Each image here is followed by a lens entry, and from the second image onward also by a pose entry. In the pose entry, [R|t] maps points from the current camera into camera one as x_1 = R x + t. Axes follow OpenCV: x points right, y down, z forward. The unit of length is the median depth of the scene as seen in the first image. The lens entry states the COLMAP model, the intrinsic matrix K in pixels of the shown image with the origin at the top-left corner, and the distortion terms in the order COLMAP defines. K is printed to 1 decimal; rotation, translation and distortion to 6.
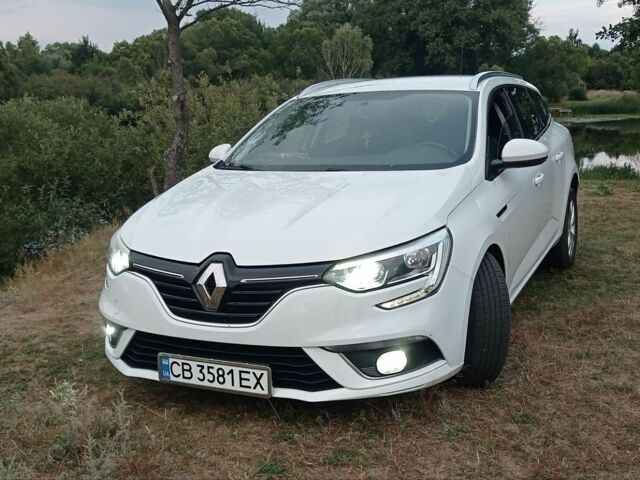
lens RADIAL K [[777.4, 0, 320.0], [0, 777.4, 240.0], [0, 0, 1]] dist [0.084990, -0.118944]
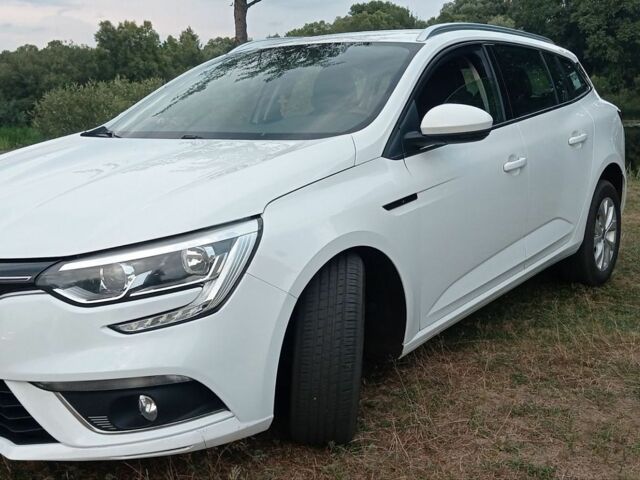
lens RADIAL K [[777.4, 0, 320.0], [0, 777.4, 240.0], [0, 0, 1]] dist [0.084990, -0.118944]
pose [[0.981767, 0.049714, -0.183470, 0.277752], [-0.048550, 0.998762, 0.010836, -0.005337], [0.183782, -0.001731, 0.982966, 0.271205]]
